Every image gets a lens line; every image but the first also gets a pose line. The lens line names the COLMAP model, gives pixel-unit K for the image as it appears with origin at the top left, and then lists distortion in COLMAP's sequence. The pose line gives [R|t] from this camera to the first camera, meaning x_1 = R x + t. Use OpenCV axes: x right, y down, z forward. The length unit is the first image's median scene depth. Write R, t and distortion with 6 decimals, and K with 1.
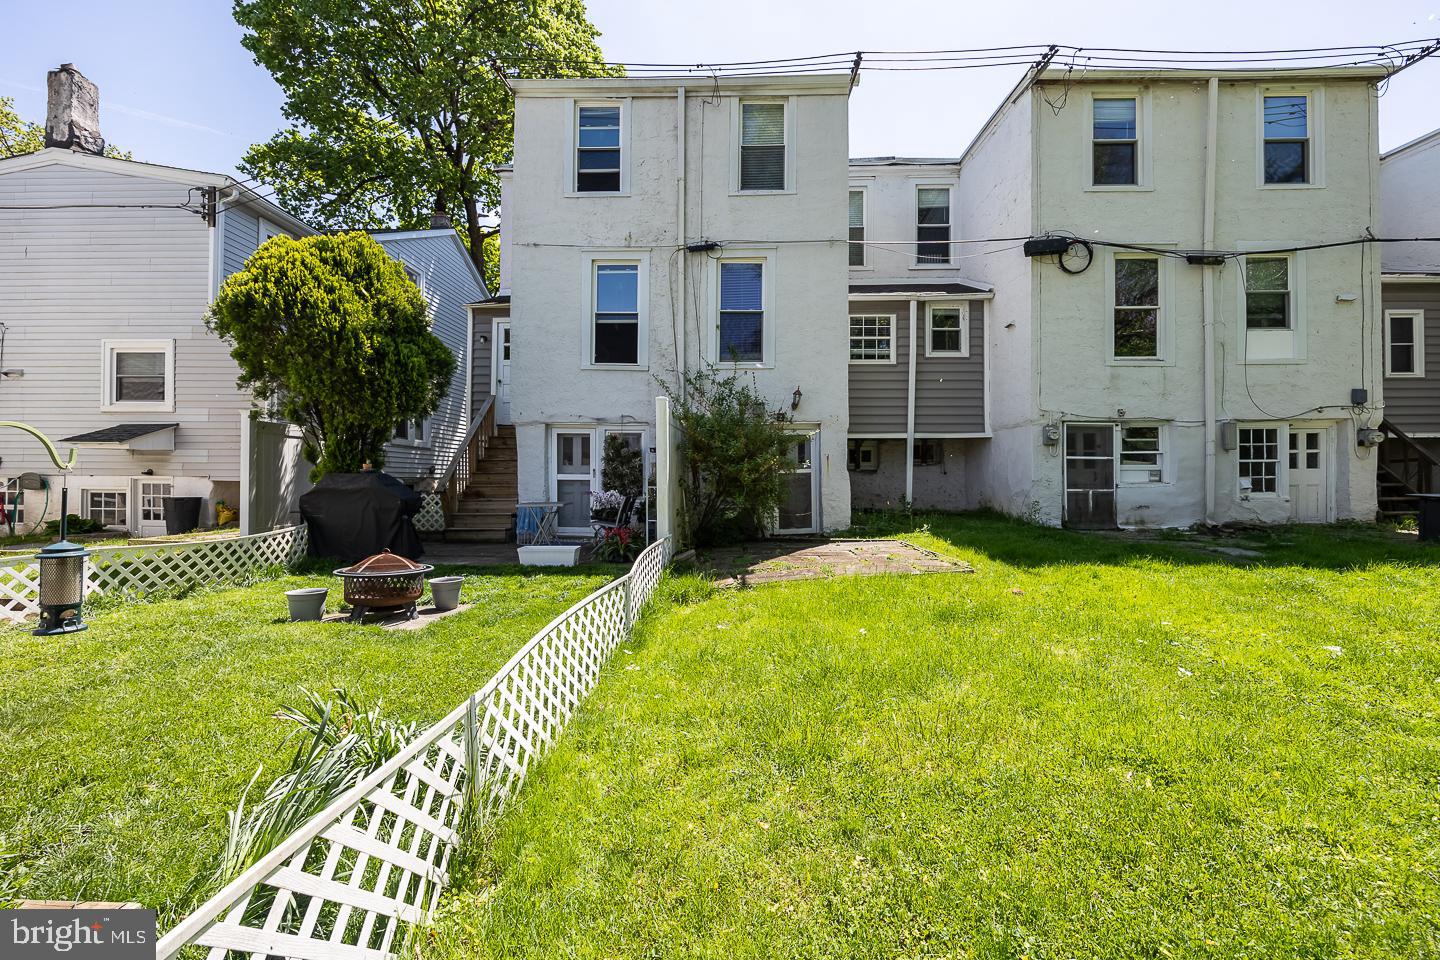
lens RADIAL K [[585.5, 0, 714.4], [0, 585.5, 480.9], [0, 0, 1]] dist [-0.004442, 0.001130]
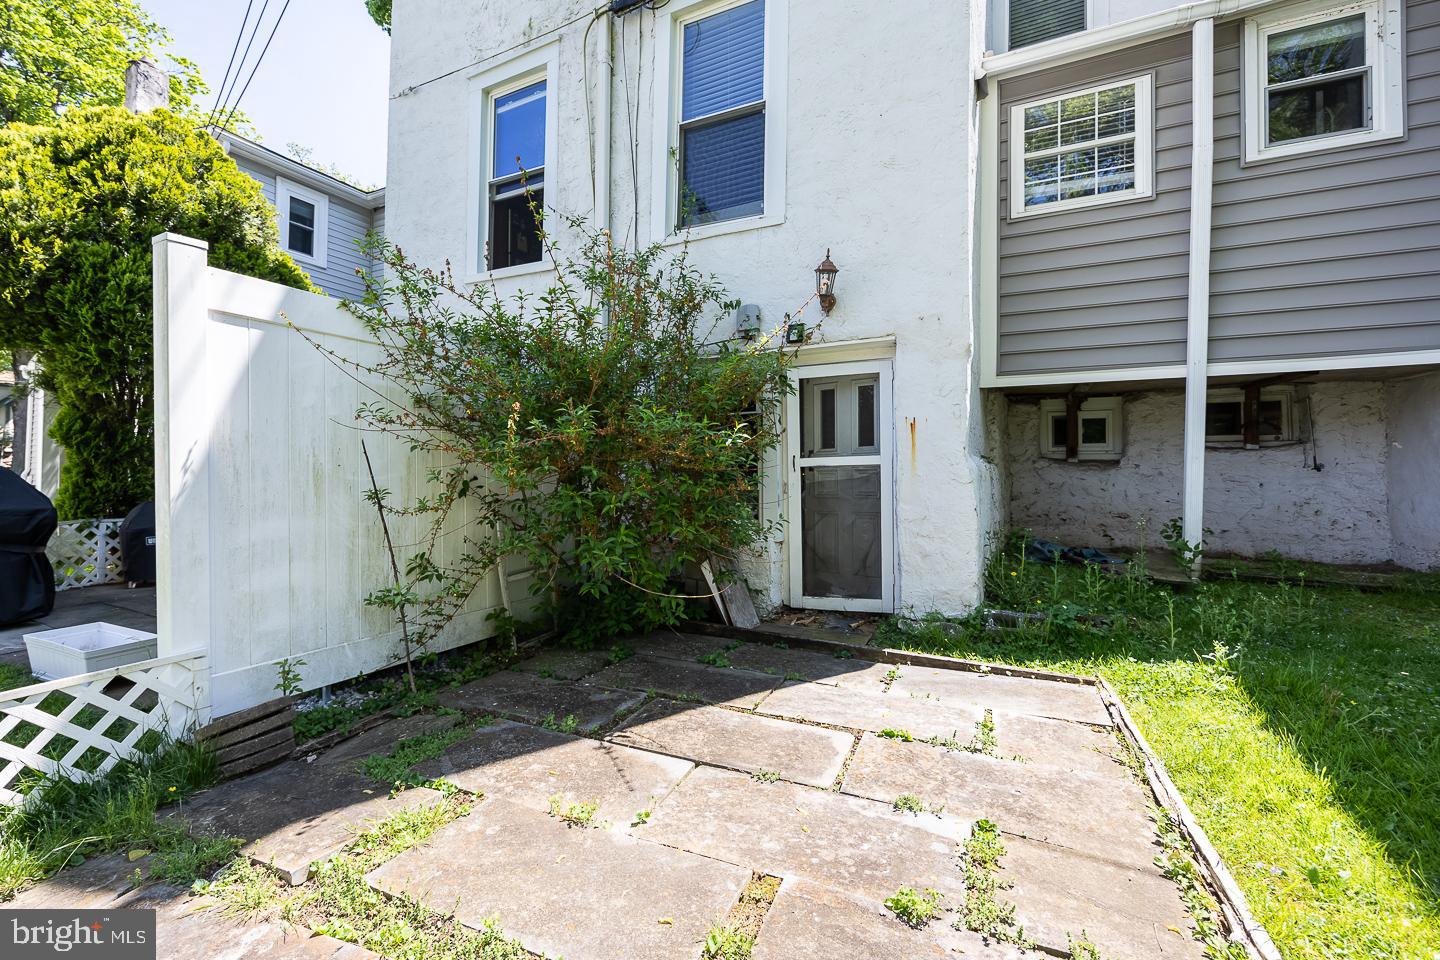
lens RADIAL K [[585.5, 0, 721.2], [0, 585.5, 465.0], [0, 0, 1]] dist [-0.004442, 0.001130]
pose [[0.911015, -0.000215, -0.412372, 0.206970], [-0.006980, 0.999849, -0.015942, -0.005951], [0.412313, 0.017402, 0.910876, 0.516530]]
